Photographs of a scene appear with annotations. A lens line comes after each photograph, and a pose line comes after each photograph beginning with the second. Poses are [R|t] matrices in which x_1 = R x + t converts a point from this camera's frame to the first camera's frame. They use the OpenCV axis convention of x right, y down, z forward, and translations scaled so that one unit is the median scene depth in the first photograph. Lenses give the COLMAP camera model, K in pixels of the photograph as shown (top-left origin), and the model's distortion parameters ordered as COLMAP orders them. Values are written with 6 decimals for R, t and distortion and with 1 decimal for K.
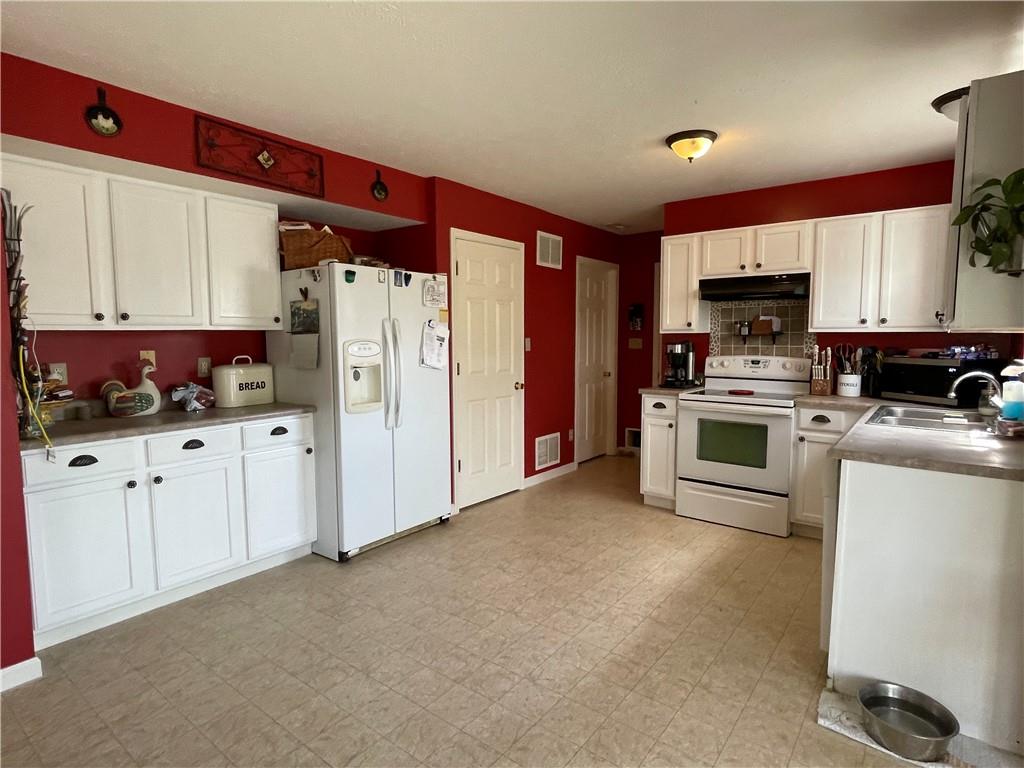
lens RADIAL K [[553.7, 0, 505.9], [0, 553.7, 383.4], [0, 0, 1]] dist [-0.000992, -0.001424]
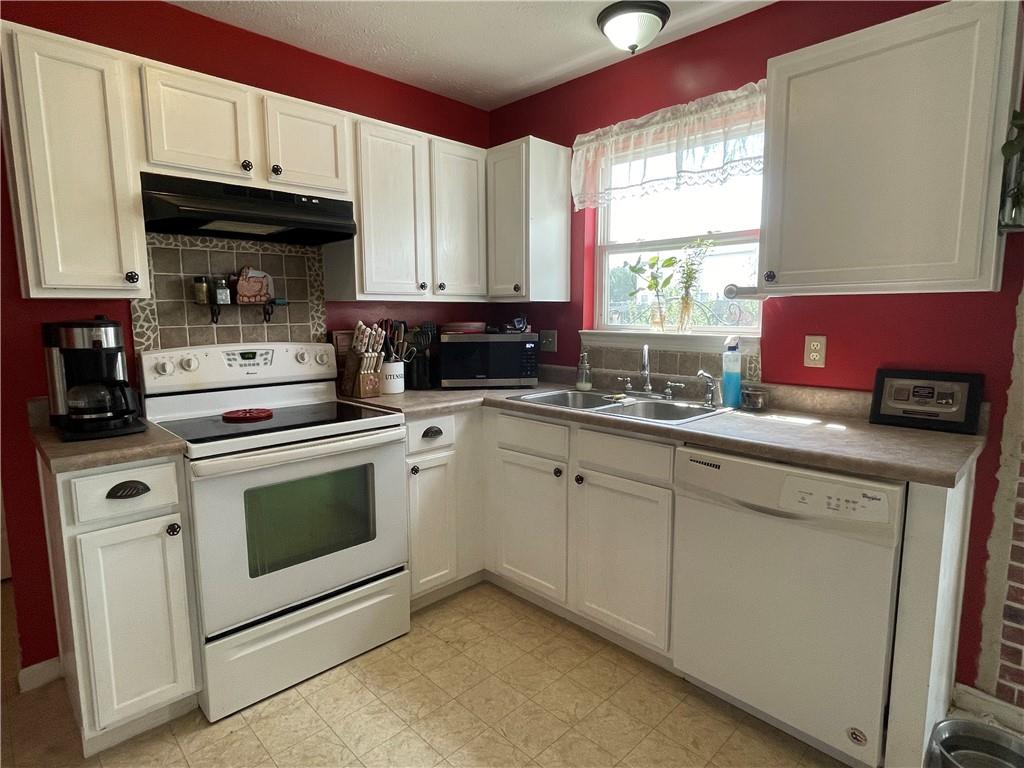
lens RADIAL K [[553.7, 0, 505.9], [0, 553.7, 383.4], [0, 0, 1]] dist [-0.000992, -0.001424]
pose [[0.134756, -0.125541, 0.982894, -0.061093], [0.090280, 0.989371, 0.113990, -0.064200], [-0.986758, 0.073375, 0.144657, 0.866182]]
